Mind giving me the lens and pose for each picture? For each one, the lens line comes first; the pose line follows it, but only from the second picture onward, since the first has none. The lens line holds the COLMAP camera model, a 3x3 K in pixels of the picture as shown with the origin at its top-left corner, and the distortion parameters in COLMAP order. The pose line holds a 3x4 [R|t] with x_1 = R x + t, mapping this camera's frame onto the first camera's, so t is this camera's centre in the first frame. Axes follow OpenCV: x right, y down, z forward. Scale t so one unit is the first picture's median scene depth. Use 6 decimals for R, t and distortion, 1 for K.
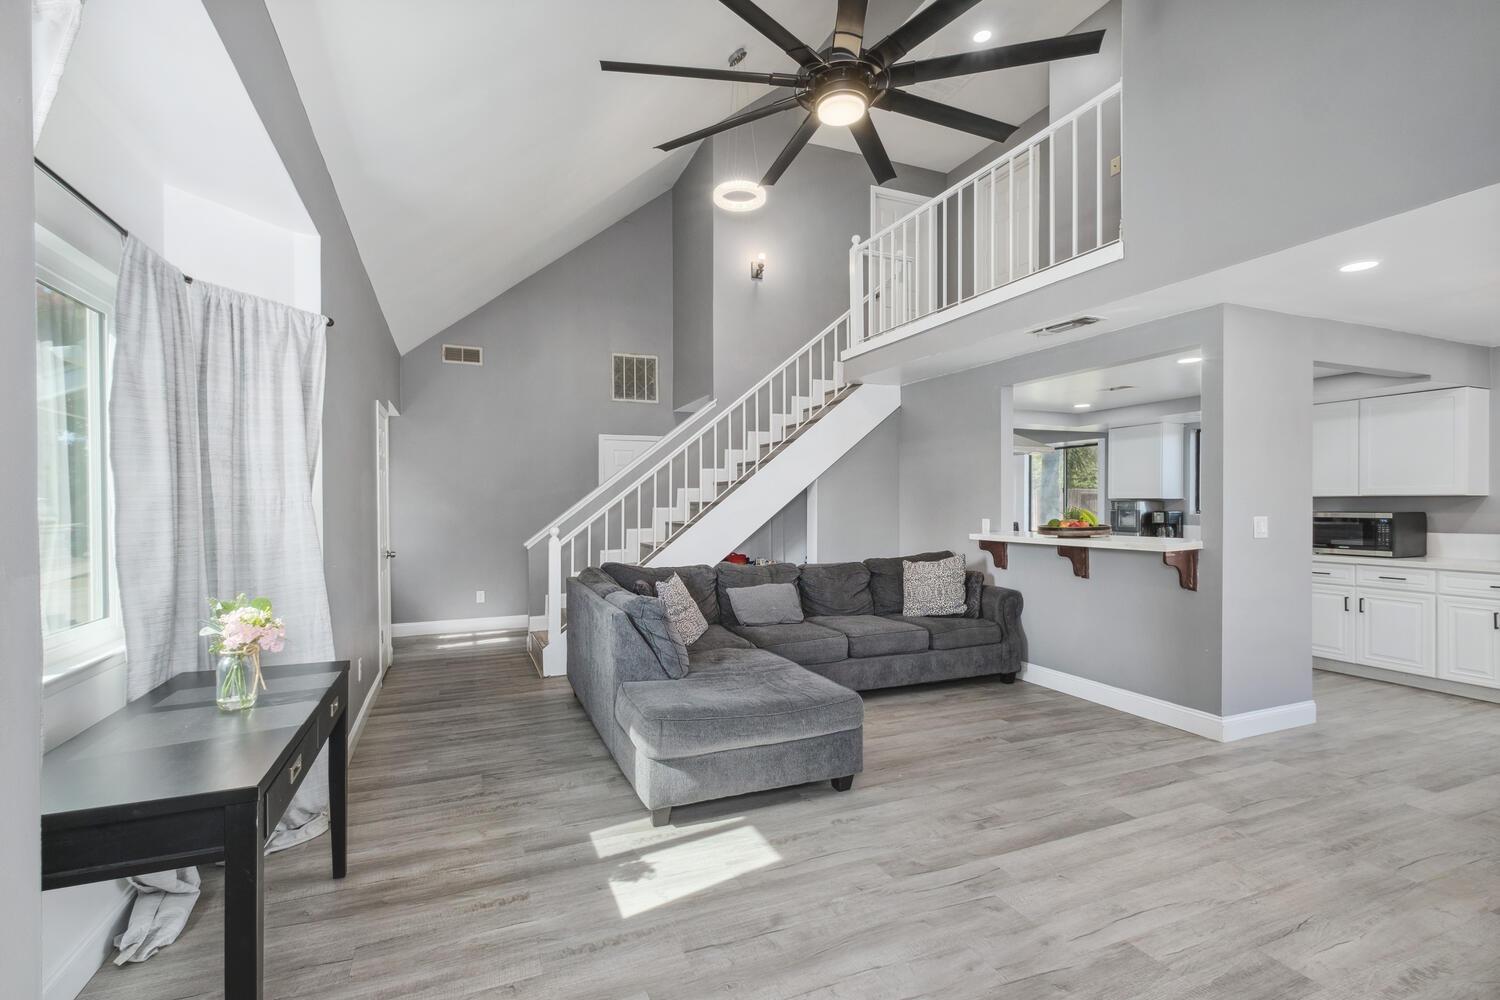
lens RADIAL K [[668.2, 0, 743.9], [0, 668.2, 503.1], [0, 0, 1]] dist [-0.002485, -0.000330]
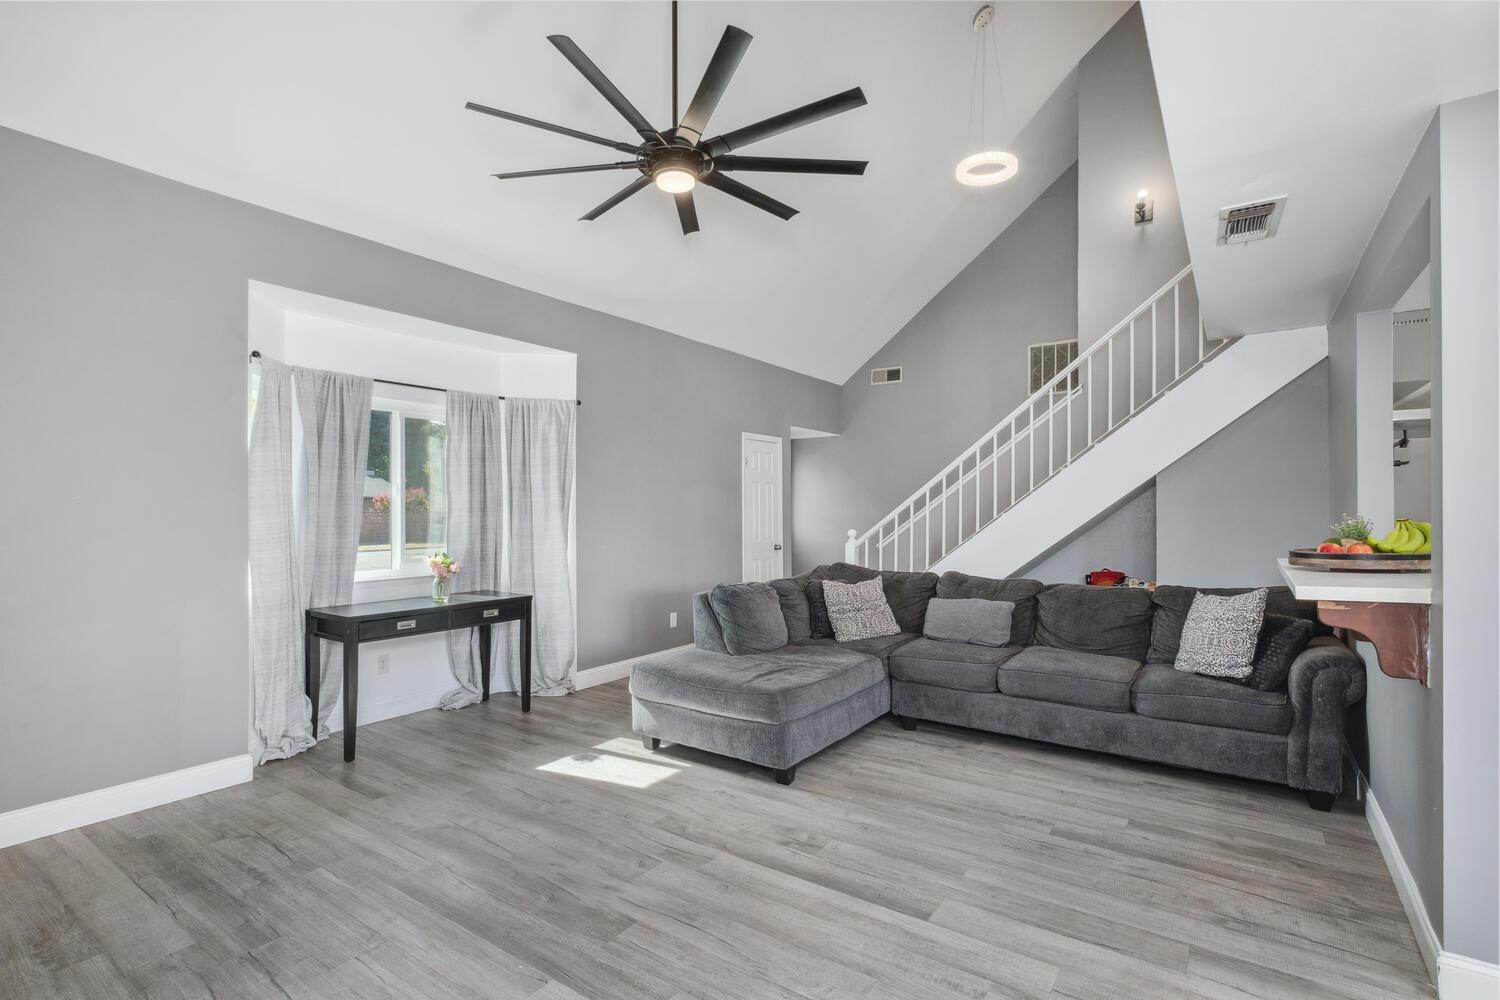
lens RADIAL K [[720.1, 0, 745.0], [0, 720.1, 499.2], [0, 0, 1]] dist [-0.000171, -0.000245]
pose [[0.535238, -0.008326, -0.844661, 1.053242], [-0.000409, 0.999949, -0.010116, -0.004474], [0.844701, 0.005760, 0.535207, 0.335913]]
